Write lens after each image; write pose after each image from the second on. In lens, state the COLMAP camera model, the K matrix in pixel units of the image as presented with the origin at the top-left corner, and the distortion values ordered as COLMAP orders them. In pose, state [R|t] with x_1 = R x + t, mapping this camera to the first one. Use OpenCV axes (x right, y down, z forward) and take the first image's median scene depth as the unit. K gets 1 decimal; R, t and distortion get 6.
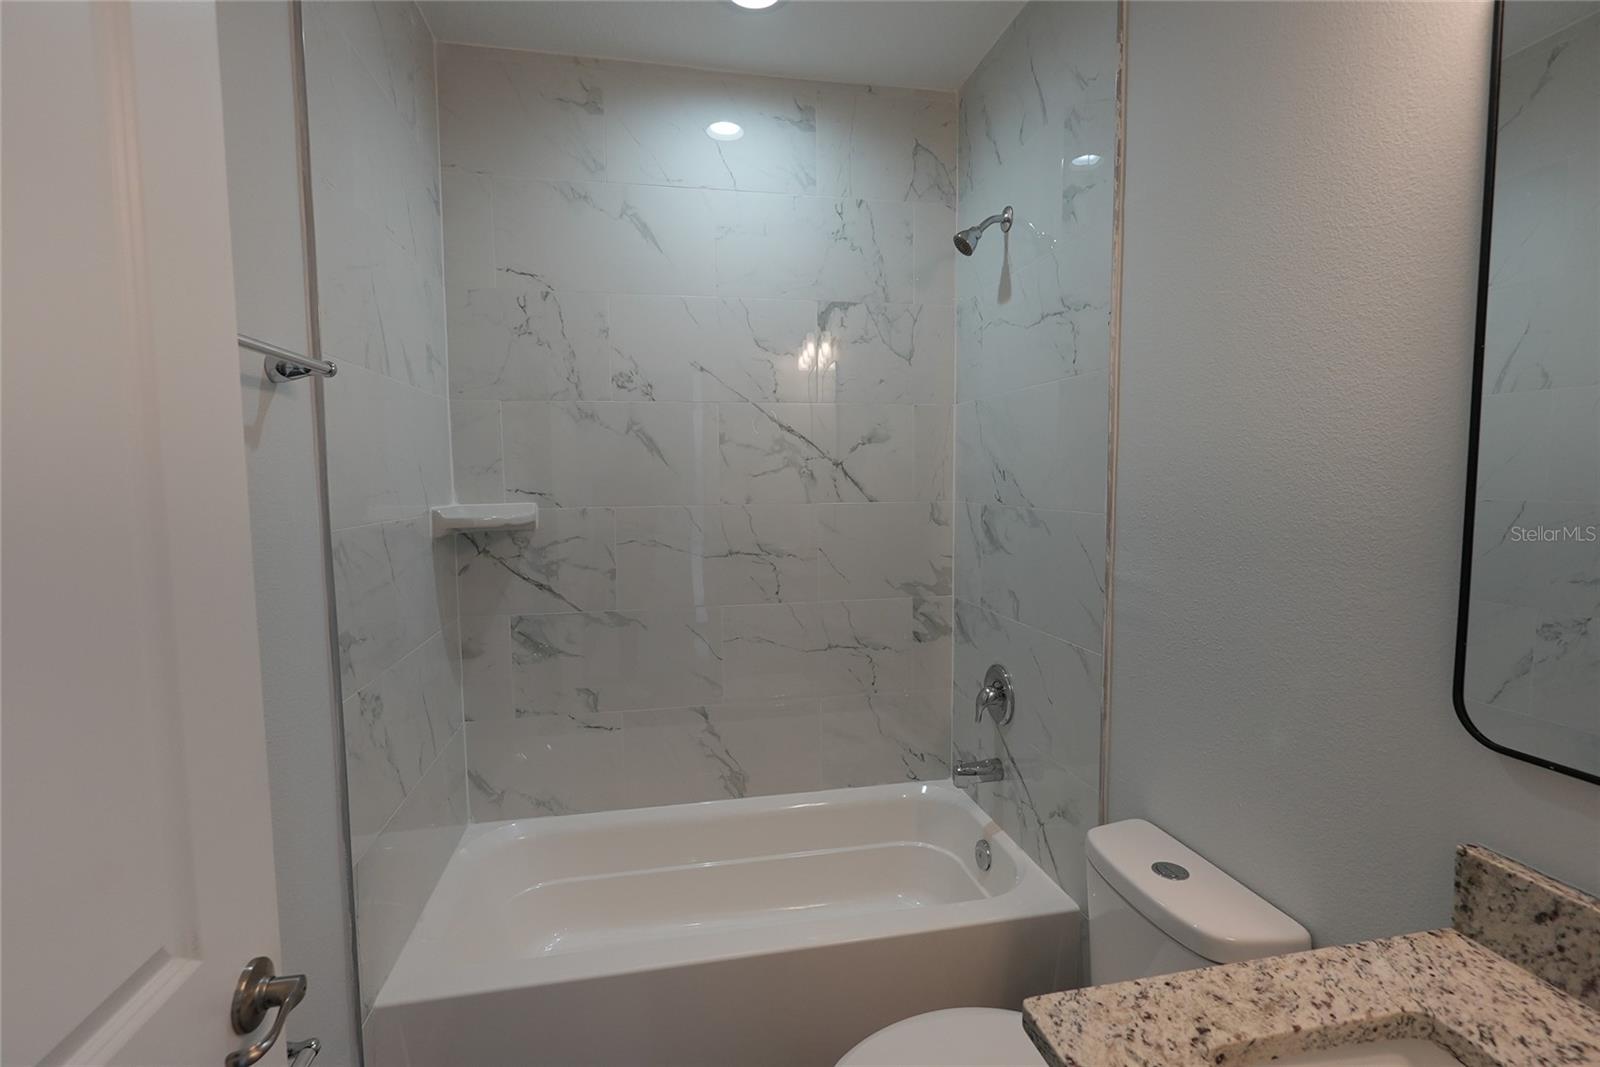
lens RADIAL K [[732.4, 0, 797.6], [0, 732.4, 537.8], [0, 0, 1]] dist [-0.002520, 0.000512]
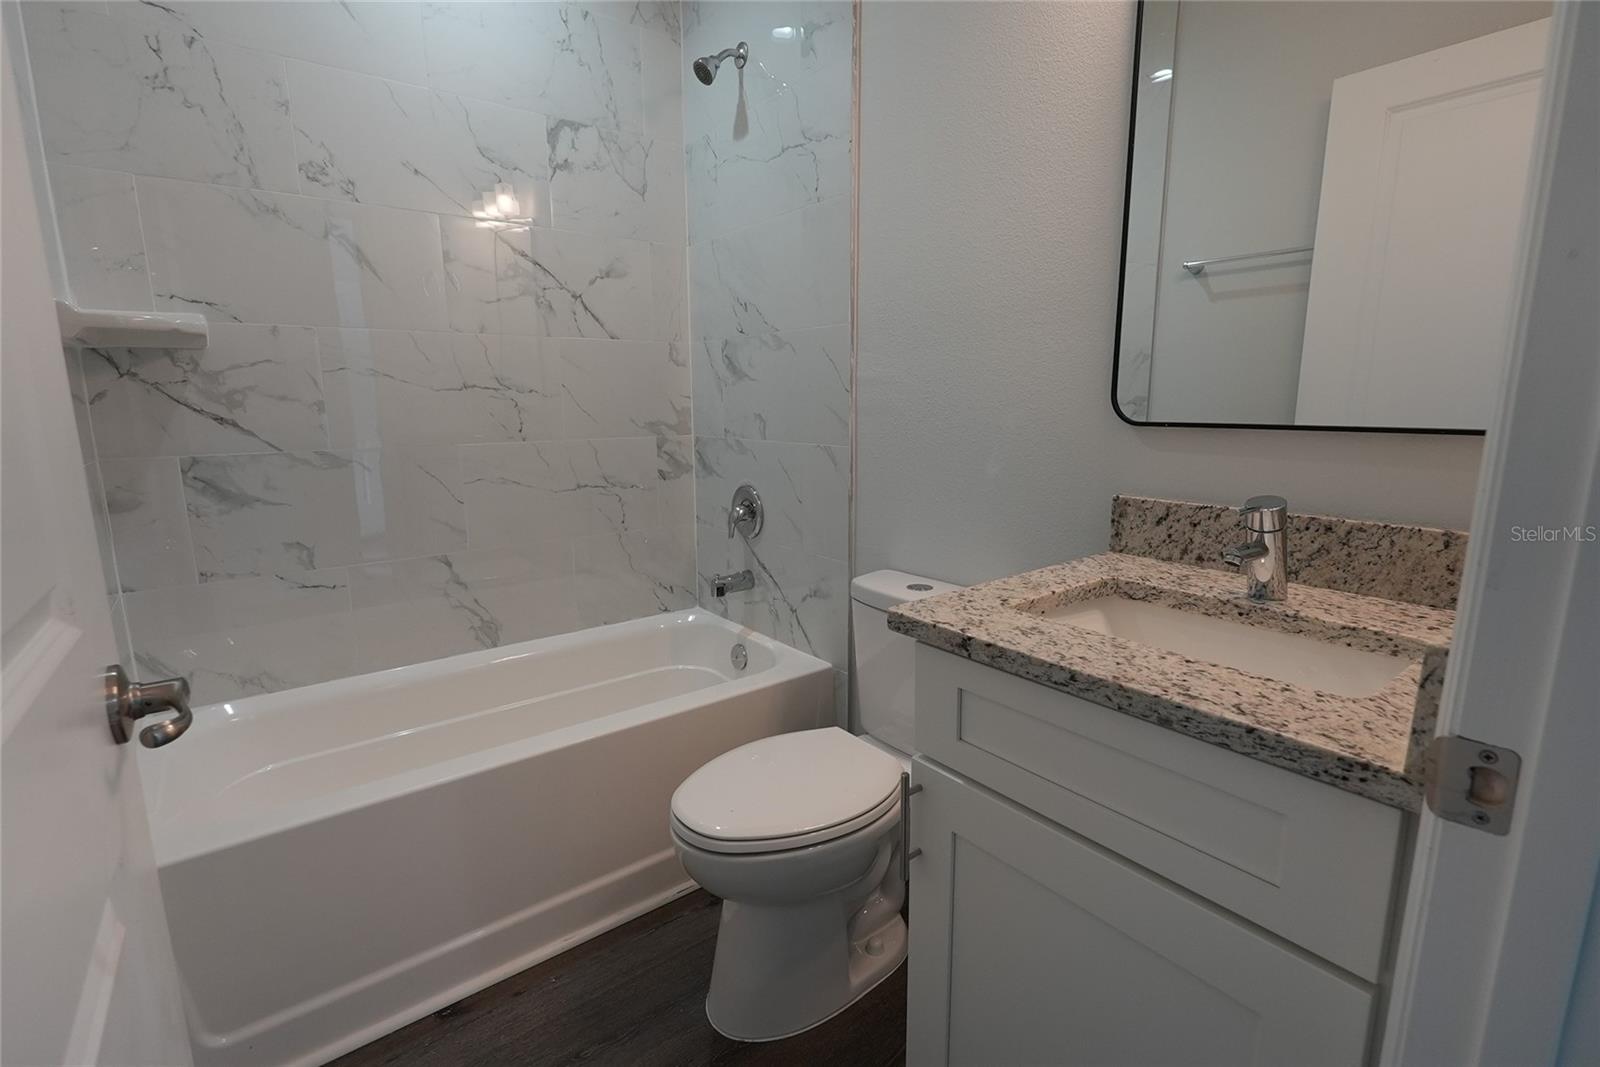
lens RADIAL K [[732.4, 0, 795.7], [0, 732.4, 536.5], [0, 0, 1]] dist [-0.002520, 0.000512]
pose [[0.895753, -0.076923, 0.437846, -0.144513], [0.034210, 0.993923, 0.104631, 0.133480], [-0.443234, -0.078745, 0.892941, -0.026831]]
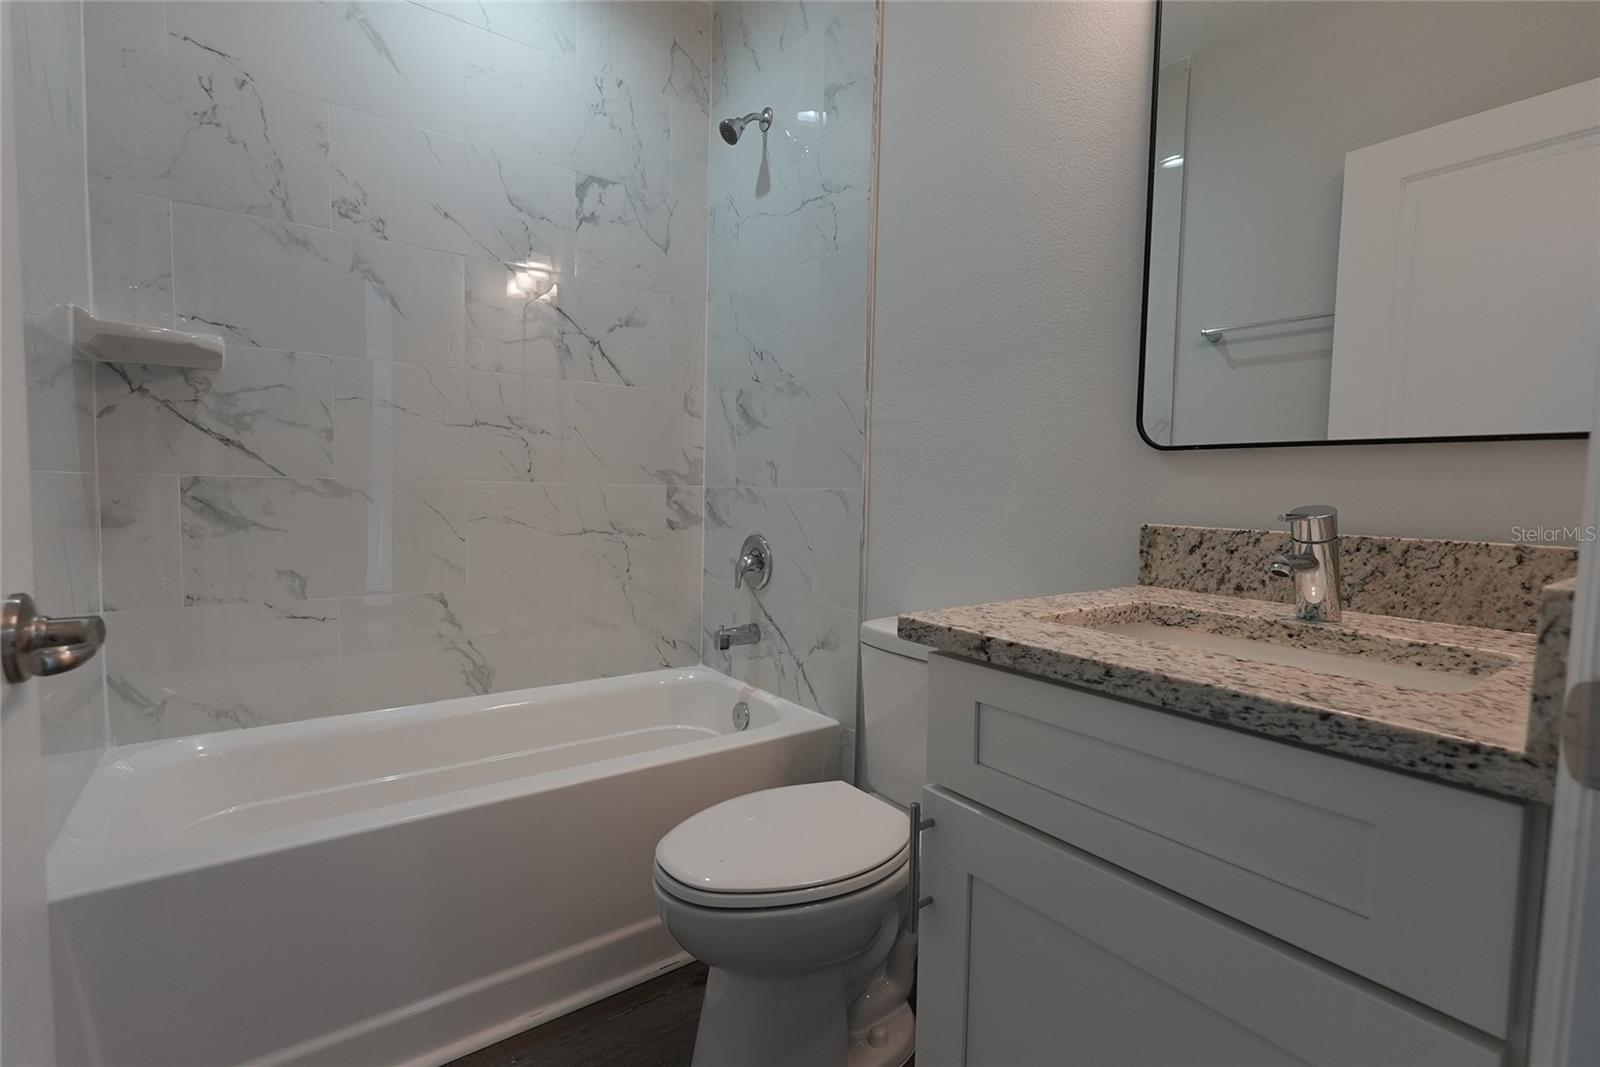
lens RADIAL K [[732.4, 0, 795.4], [0, 732.4, 540.6], [0, 0, 1]] dist [-0.002520, 0.000512]
pose [[0.905432, 0.002736, 0.424483, -0.125522], [0.004084, 0.999877, -0.015157, 0.193429], [-0.424472, 0.015458, 0.905309, 0.000263]]
